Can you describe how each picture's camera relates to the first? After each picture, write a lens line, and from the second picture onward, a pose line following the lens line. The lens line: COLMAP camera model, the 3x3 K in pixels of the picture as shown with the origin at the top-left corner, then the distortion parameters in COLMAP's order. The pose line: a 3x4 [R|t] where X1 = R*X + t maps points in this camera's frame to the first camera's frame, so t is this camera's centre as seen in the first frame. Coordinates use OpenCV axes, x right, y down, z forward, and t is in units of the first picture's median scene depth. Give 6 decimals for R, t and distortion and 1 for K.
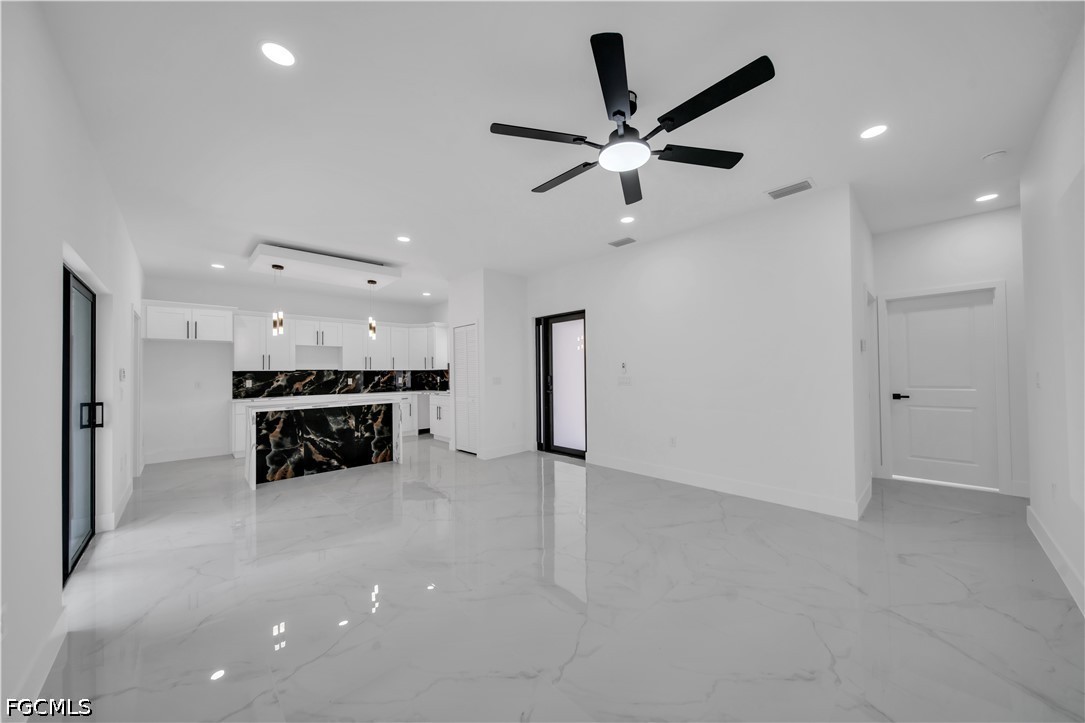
lens RADIAL K [[375.3, 0, 549.0], [0, 375.3, 368.0], [0, 0, 1]] dist [0.002197, -0.001414]
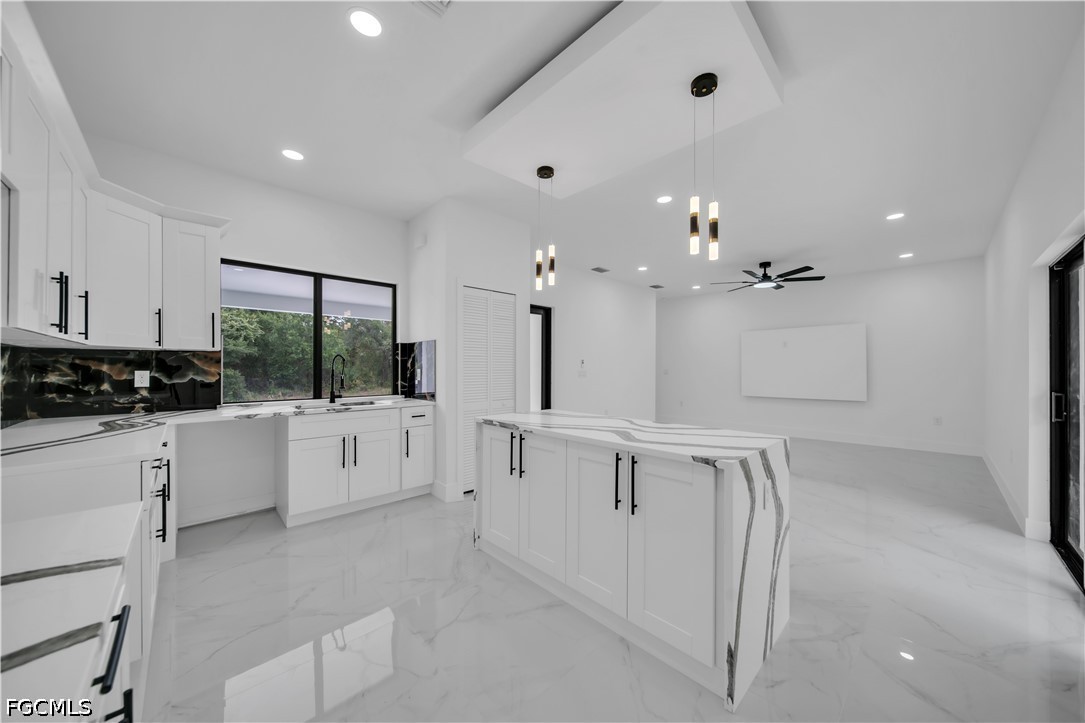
lens RADIAL K [[375.3, 0, 549.0], [0, 375.3, 367.2], [0, 0, 1]] dist [0.002197, -0.001414]
pose [[0.002576, 0.017296, 0.999847, -0.911269], [-0.012635, 0.999771, -0.017262, 0.031485], [-0.999917, -0.012589, 0.002794, 0.943718]]
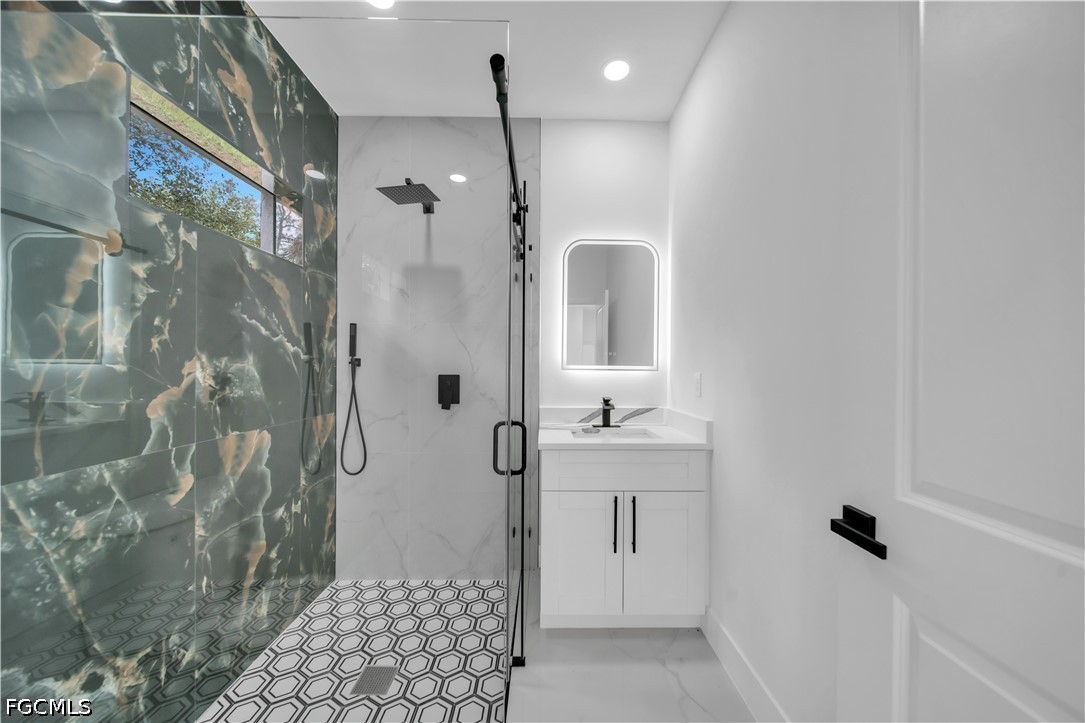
lens RADIAL K [[375.3, 0, 547.1], [0, 375.3, 368.1], [0, 0, 1]] dist [0.002197, -0.001414]
pose [[0.705010, -0.007234, -0.709161, -0.141012], [-0.010521, -0.999945, -0.000259, 0.134364], [-0.709120, 0.007644, -0.705047, 0.920876]]
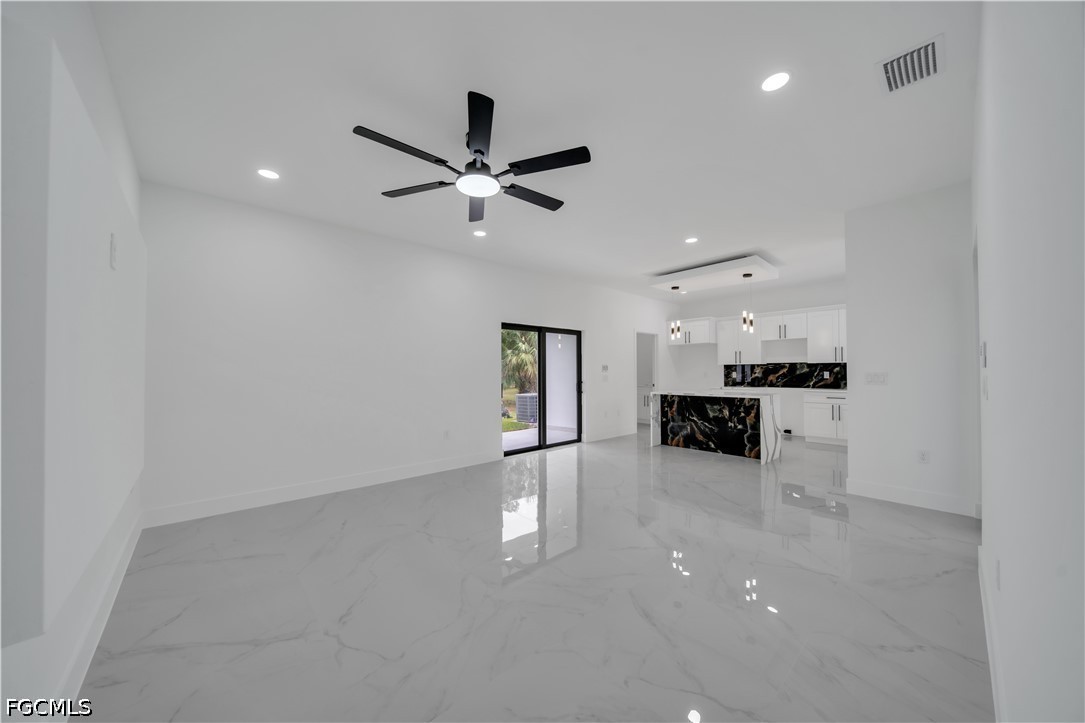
lens RADIAL K [[375.3, 0, 545.3], [0, 375.3, 367.2], [0, 0, 1]] dist [0.002197, -0.001414]
pose [[-0.028676, 0.002179, -0.999586, 0.517123], [0.020769, 0.999783, 0.001584, 0.001670], [0.999373, -0.020715, -0.028715, 0.465861]]
